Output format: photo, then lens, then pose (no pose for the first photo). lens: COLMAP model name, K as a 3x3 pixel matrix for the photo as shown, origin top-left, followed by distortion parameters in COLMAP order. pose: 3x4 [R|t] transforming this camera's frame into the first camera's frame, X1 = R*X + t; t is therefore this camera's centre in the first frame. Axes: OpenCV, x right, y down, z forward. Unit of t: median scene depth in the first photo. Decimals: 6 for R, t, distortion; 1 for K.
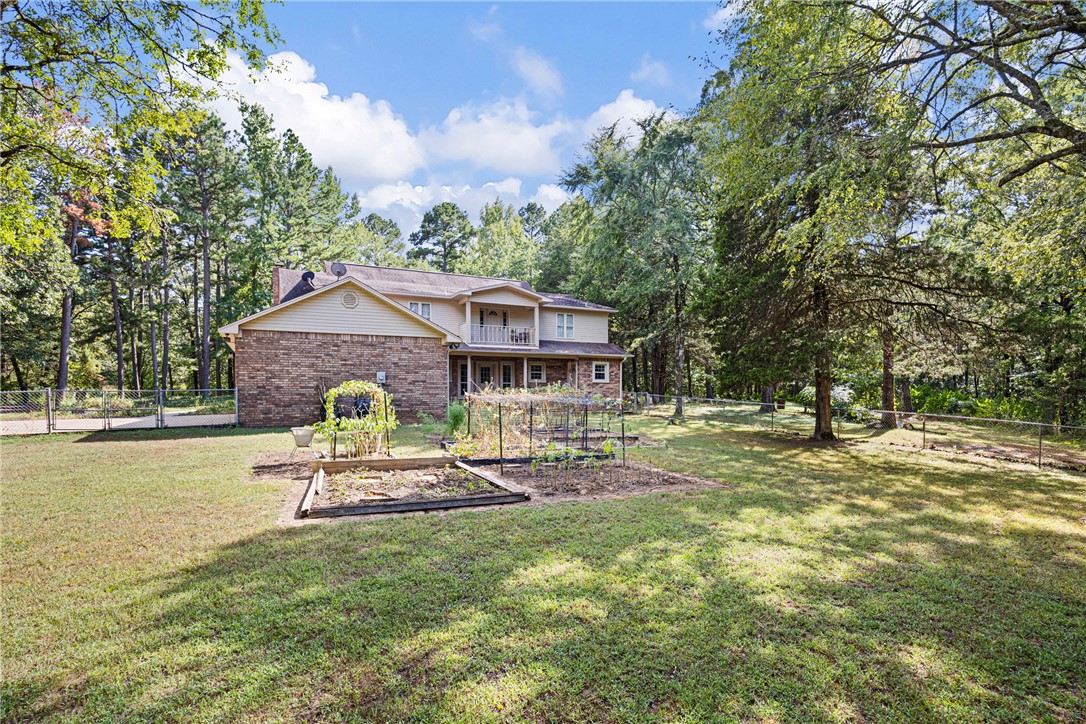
lens RADIAL K [[544.3, 0, 545.4], [0, 544.3, 428.3], [0, 0, 1]] dist [0.000880, -0.000009]
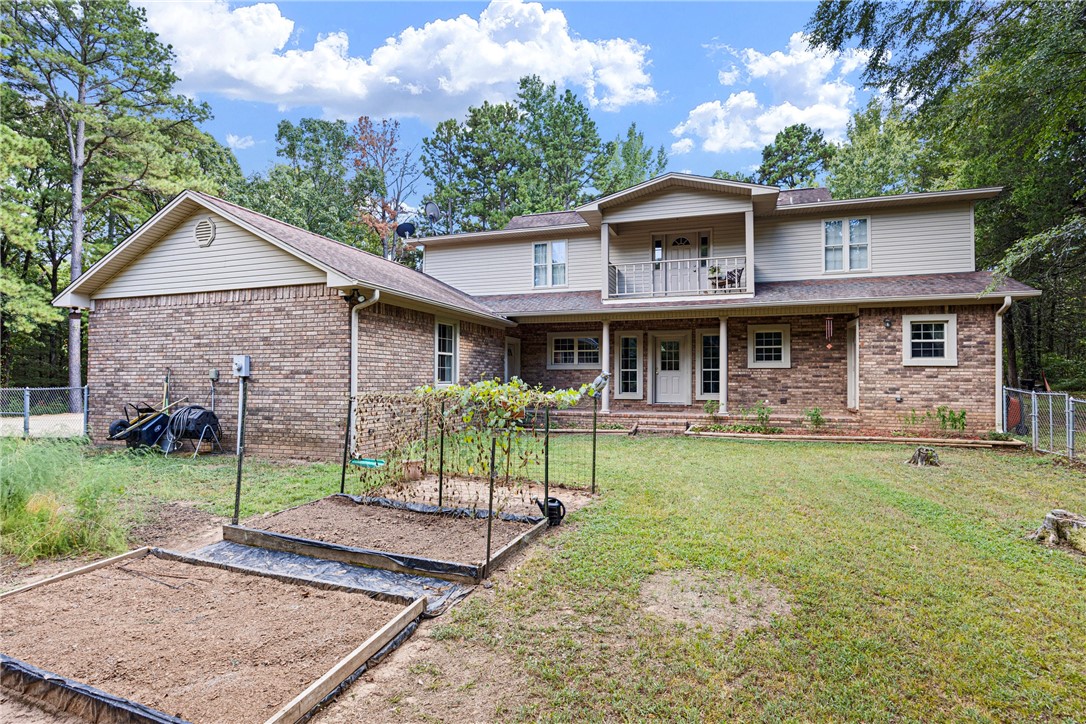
lens RADIAL K [[541.5, 0, 547.4], [0, 541.5, 378.5], [0, 0, 1]] dist [-0.004261, -0.000481]
pose [[0.719413, -0.000973, -0.694582, 0.184329], [-0.043643, 0.997960, -0.046601, -0.045119], [0.693211, 0.063839, 0.717902, 0.536908]]
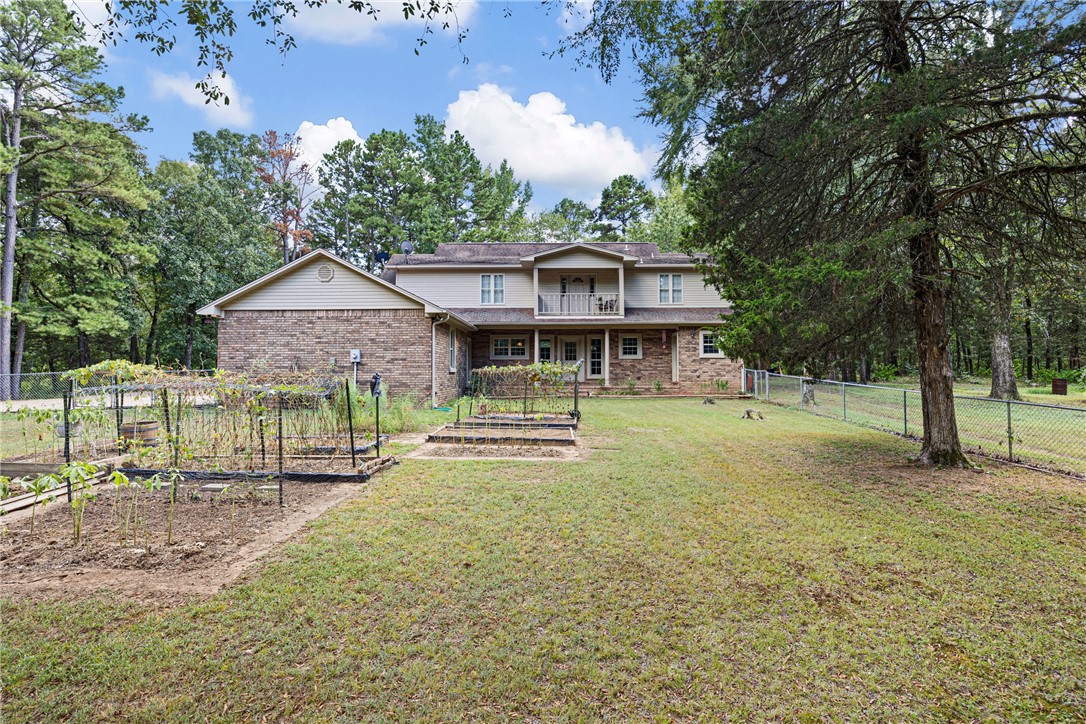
lens RADIAL K [[537.0, 0, 543.0], [0, 537.0, 362.0], [0, 0, 1]] dist [0.000805, 0.000206]
pose [[0.892543, -0.011651, -0.450811, 0.240313], [-0.024895, 0.996869, -0.075052, -0.016002], [0.450274, 0.078210, 0.889459, 0.230470]]
